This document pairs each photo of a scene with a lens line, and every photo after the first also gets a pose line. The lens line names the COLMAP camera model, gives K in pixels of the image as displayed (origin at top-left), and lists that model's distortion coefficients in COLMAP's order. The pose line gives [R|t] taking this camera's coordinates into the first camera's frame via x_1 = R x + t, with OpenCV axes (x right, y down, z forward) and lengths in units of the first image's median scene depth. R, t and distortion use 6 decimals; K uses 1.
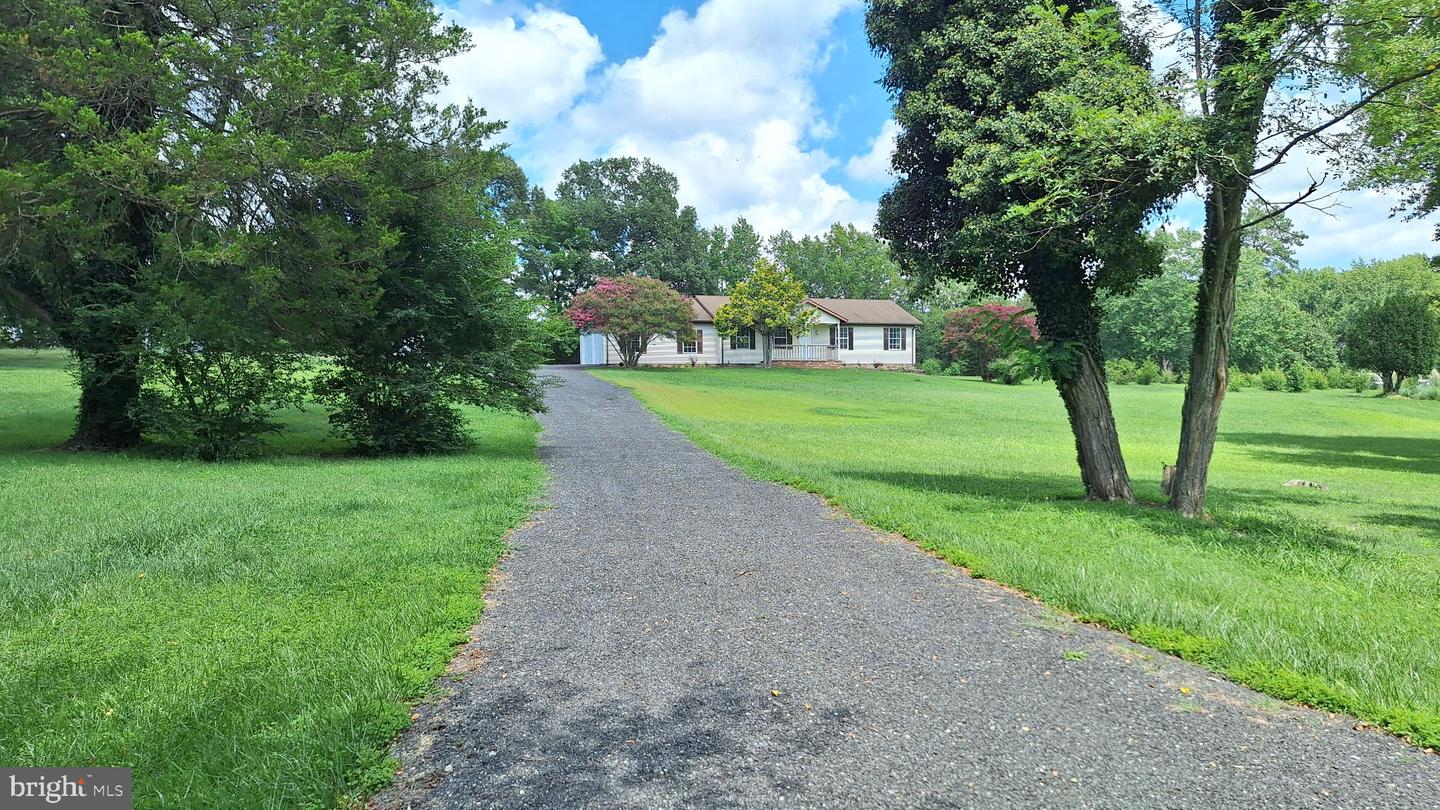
lens RADIAL K [[973.4, 0, 720.0], [0, 973.4, 405.0], [0, 0, 1]] dist [0.083758, -0.000202]
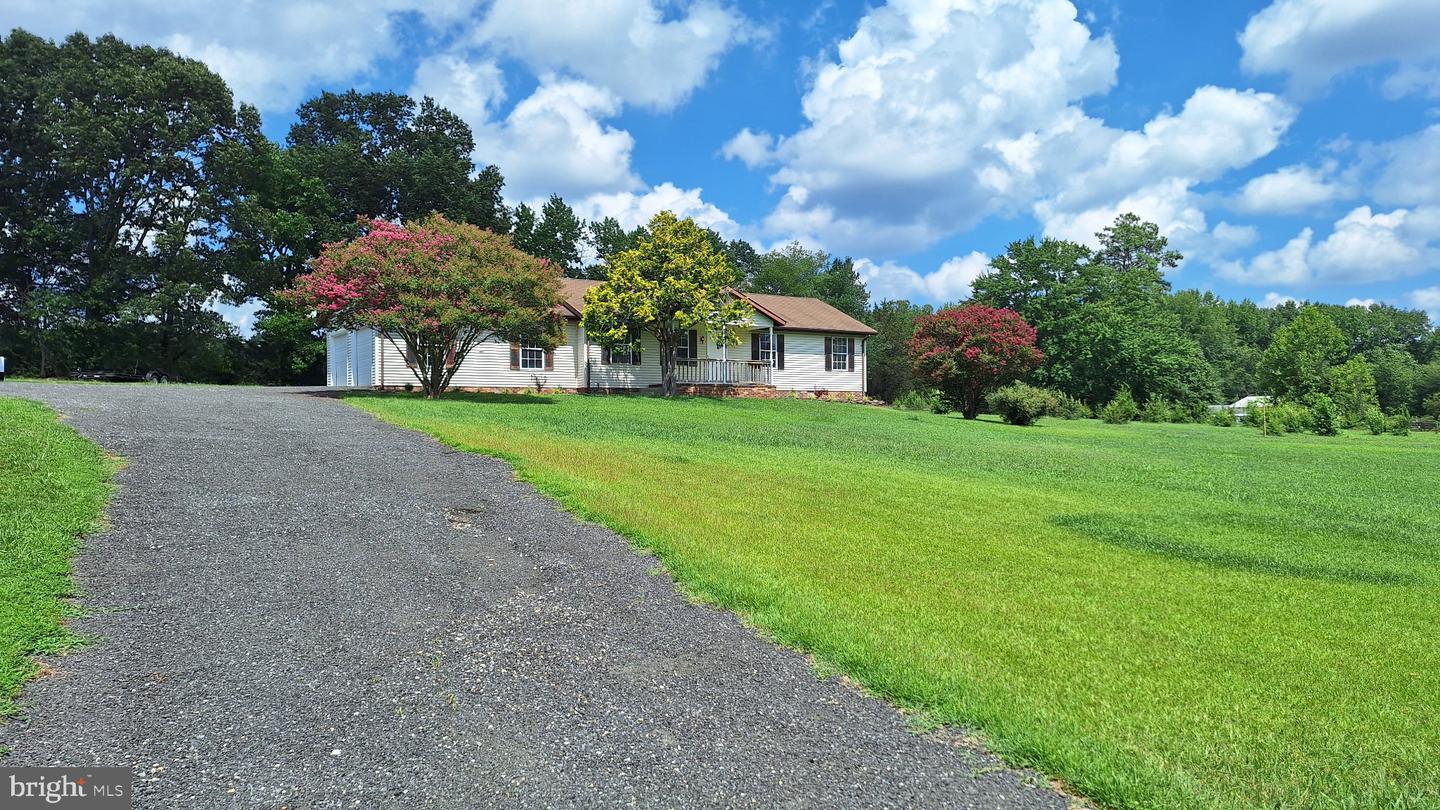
lens RADIAL K [[973.4, 0, 720.0], [0, 973.4, 405.0], [0, 0, 1]] dist [0.083758, -0.000202]
pose [[0.970257, 0.007739, 0.241955, -0.060867], [-0.001466, 0.999658, -0.026094, -0.016360], [-0.242074, 0.024964, 0.969937, 0.387790]]
